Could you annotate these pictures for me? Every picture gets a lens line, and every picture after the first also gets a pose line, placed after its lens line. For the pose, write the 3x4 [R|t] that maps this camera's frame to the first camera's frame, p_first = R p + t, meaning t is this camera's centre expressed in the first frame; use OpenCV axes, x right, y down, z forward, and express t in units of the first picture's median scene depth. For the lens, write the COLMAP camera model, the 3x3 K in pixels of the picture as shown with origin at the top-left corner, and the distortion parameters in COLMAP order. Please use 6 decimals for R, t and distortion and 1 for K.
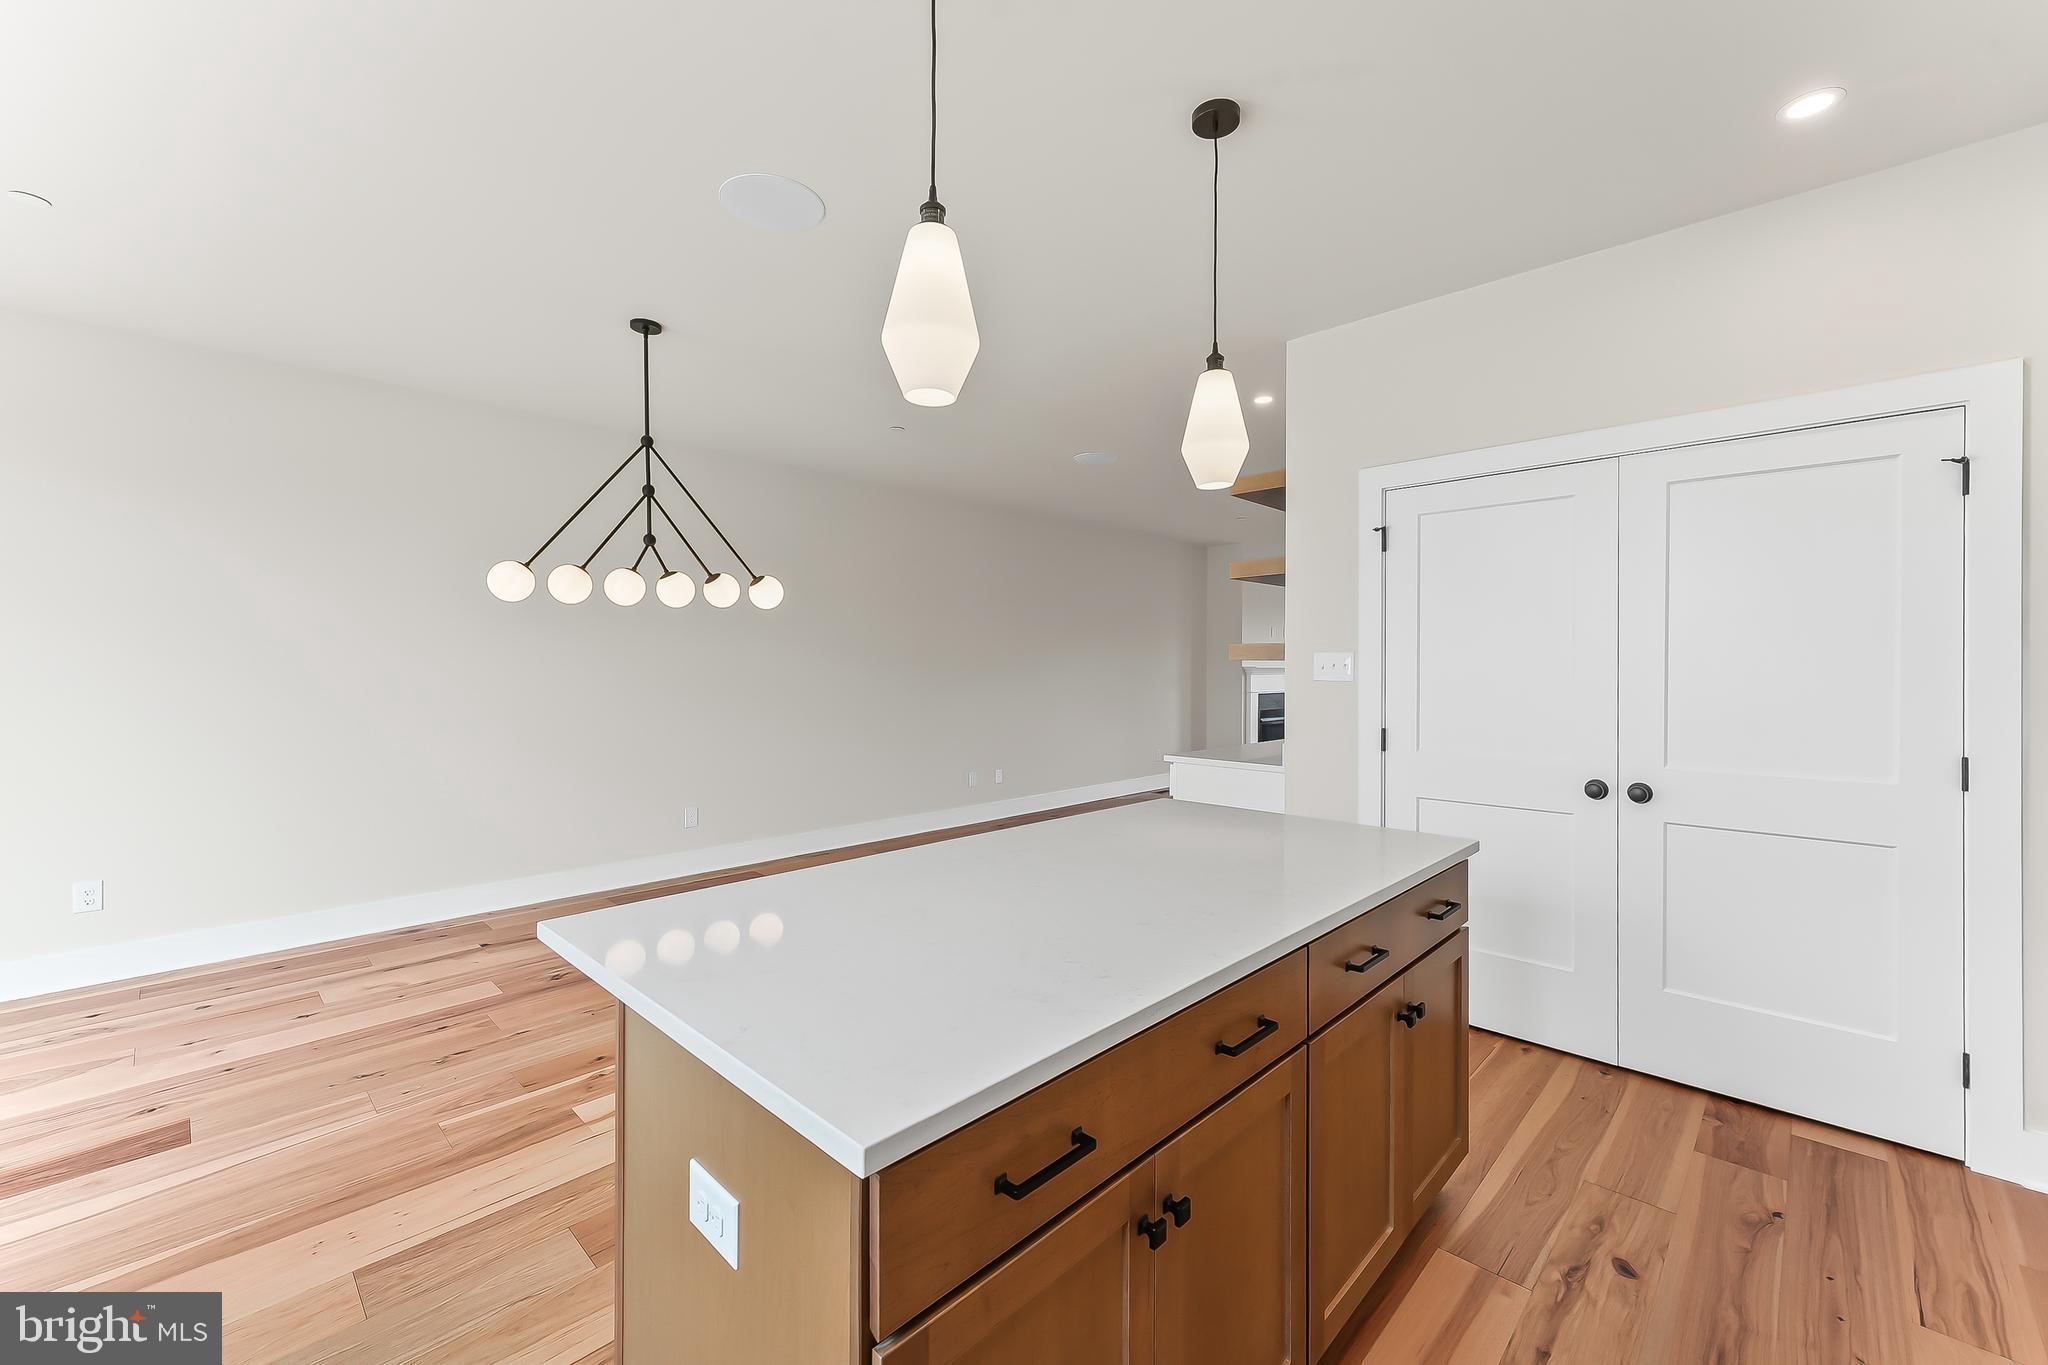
lens RADIAL K [[834.3, 0, 1032.4], [0, 834.3, 687.8], [0, 0, 1]] dist [-0.000114, -0.000009]
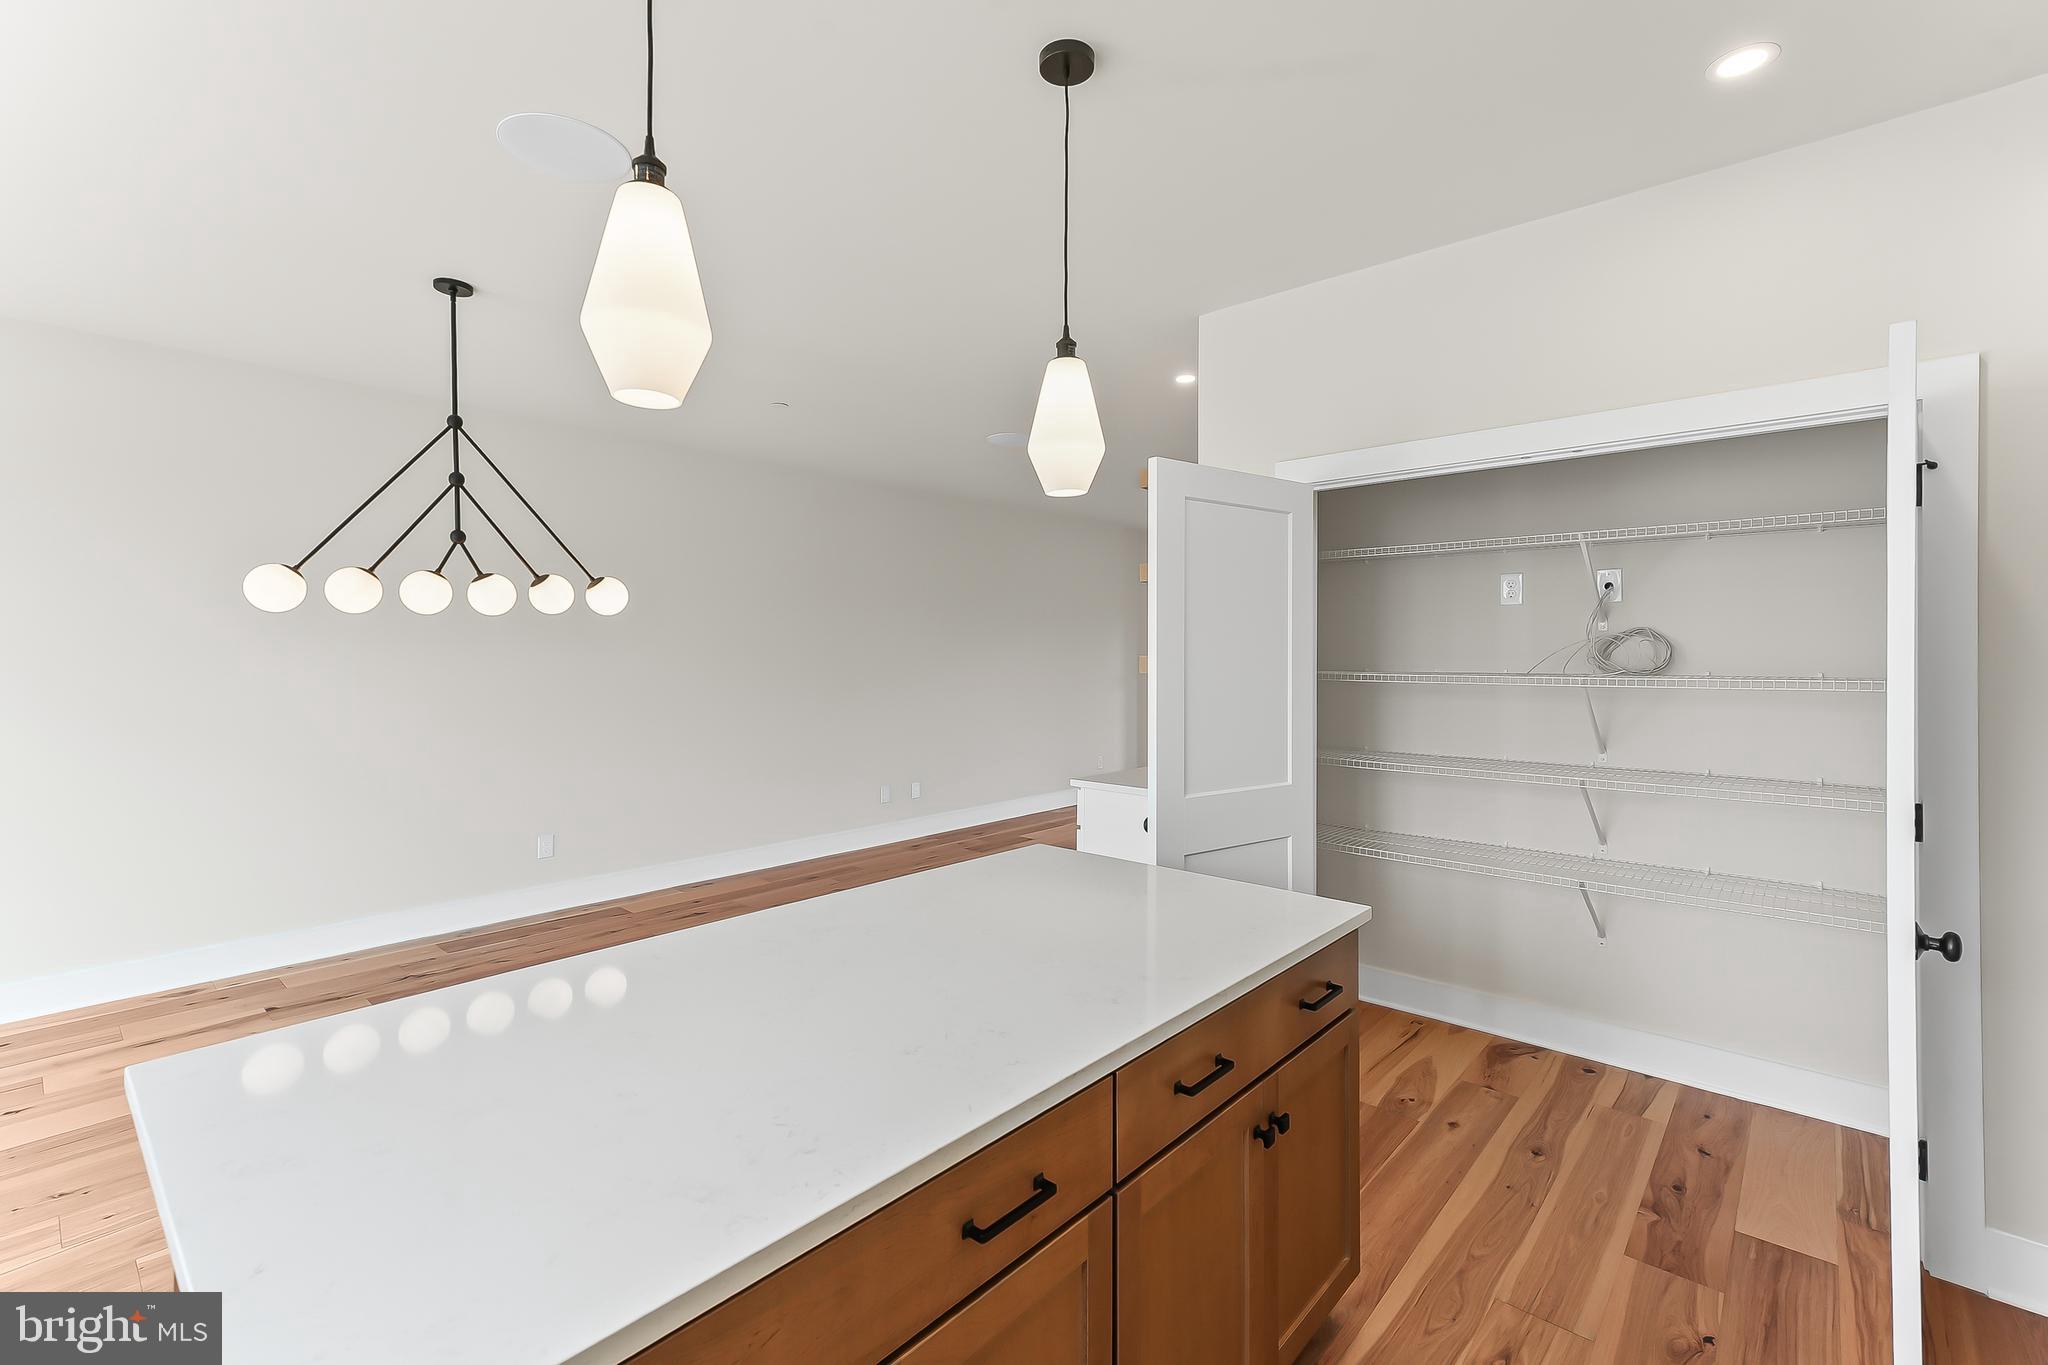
lens RADIAL K [[905.7, 0, 1030.6], [0, 905.7, 672.4], [0, 0, 1]] dist [0.005853, 0.000045]
pose [[0.999180, -0.001020, 0.040466, 0.138096], [0.001166, 0.999993, -0.003580, -0.053323], [-0.040462, 0.003625, 0.999175, 0.073337]]
